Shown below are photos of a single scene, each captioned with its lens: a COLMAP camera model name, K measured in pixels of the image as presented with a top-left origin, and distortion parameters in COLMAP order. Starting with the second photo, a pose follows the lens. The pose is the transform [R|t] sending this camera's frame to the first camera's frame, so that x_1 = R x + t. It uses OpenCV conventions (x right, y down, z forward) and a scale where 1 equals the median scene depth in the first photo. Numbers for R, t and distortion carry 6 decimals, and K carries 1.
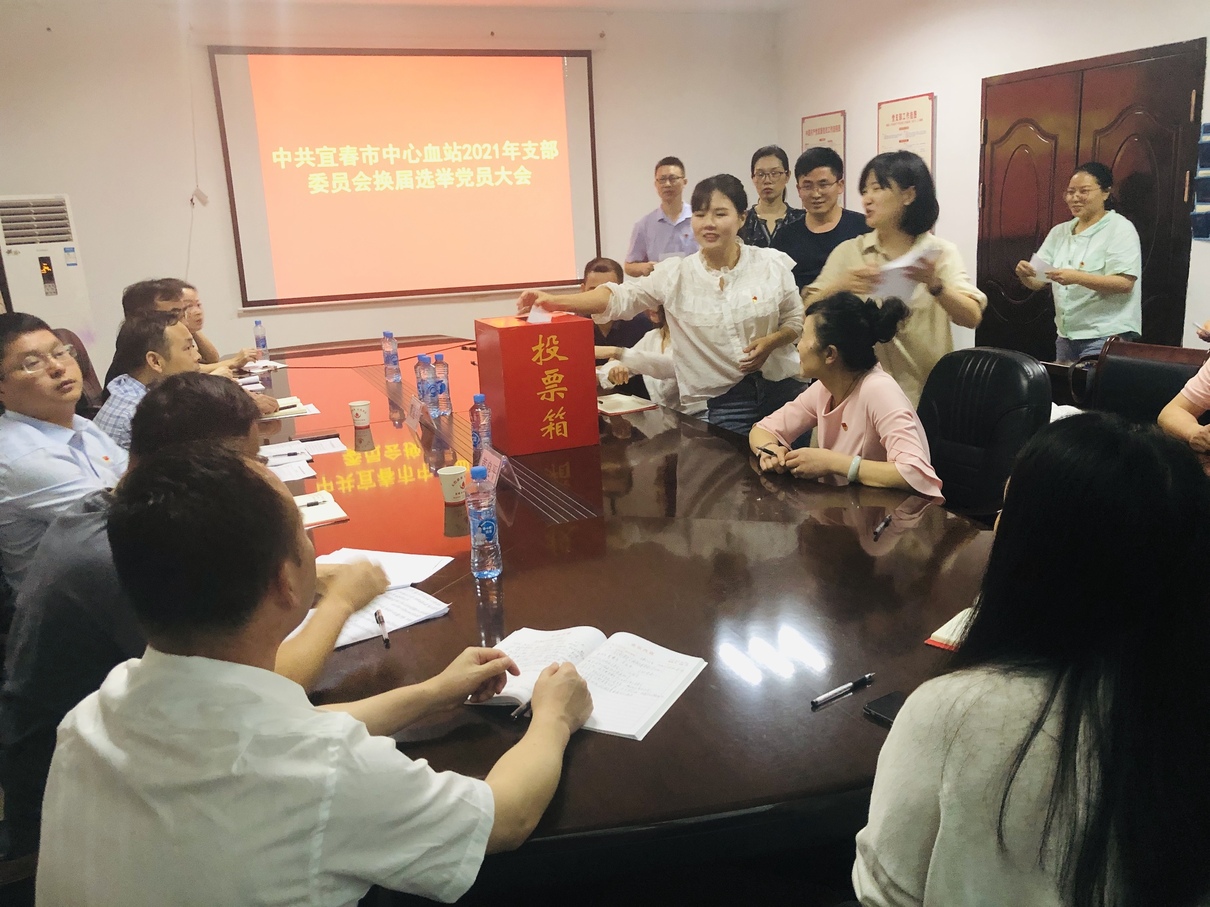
lens RADIAL K [[1035.5, 0, 603.5], [0, 1035.5, 456.5], [0, 0, 1]] dist [0.044964, -0.007600]
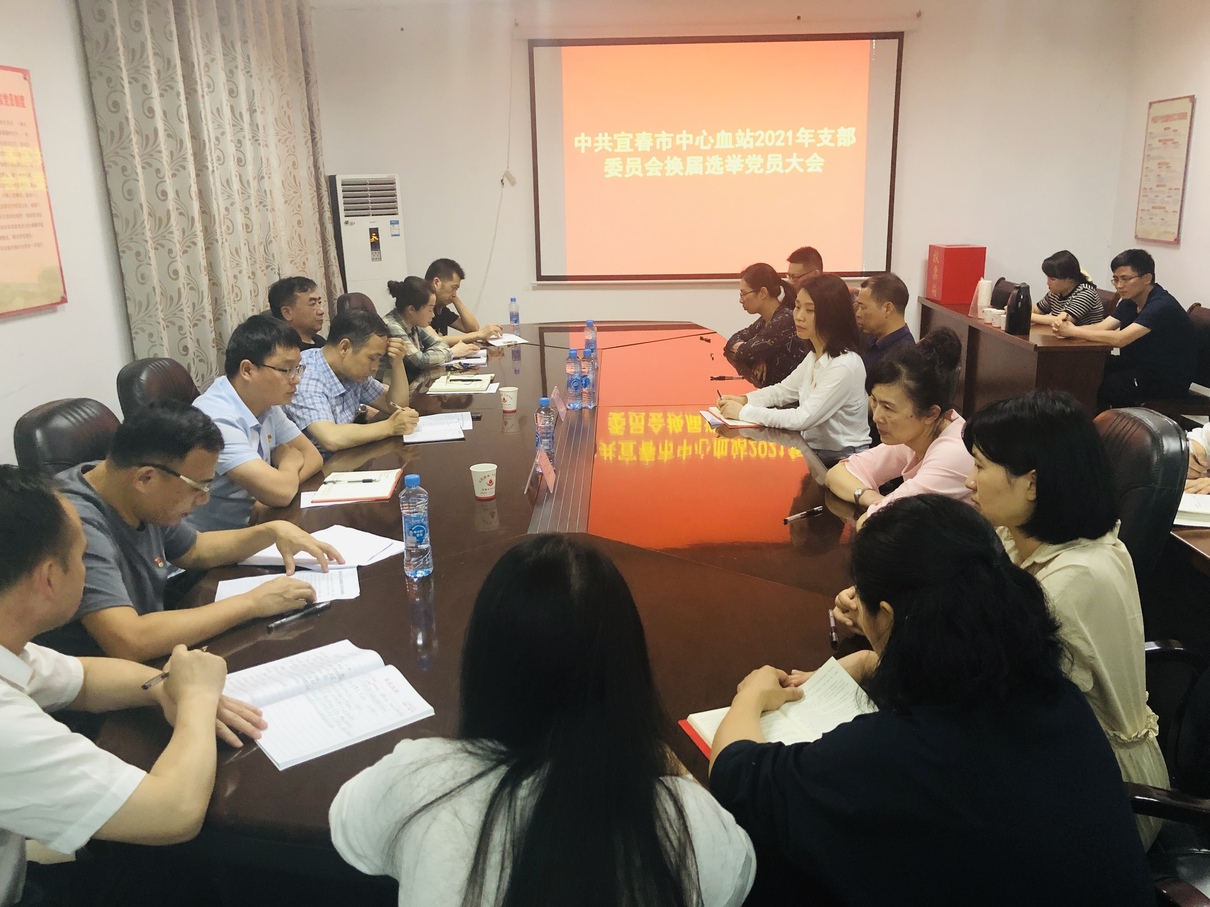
lens RADIAL K [[1035.5, 0, 608.9], [0, 1035.5, 453.9], [0, 0, 1]] dist [0.044964, -0.007600]
pose [[0.927171, 0.125676, -0.352929, 0.127680], [-0.115978, 0.992063, 0.048584, -0.025057], [0.356234, -0.004114, 0.934388, 0.015419]]
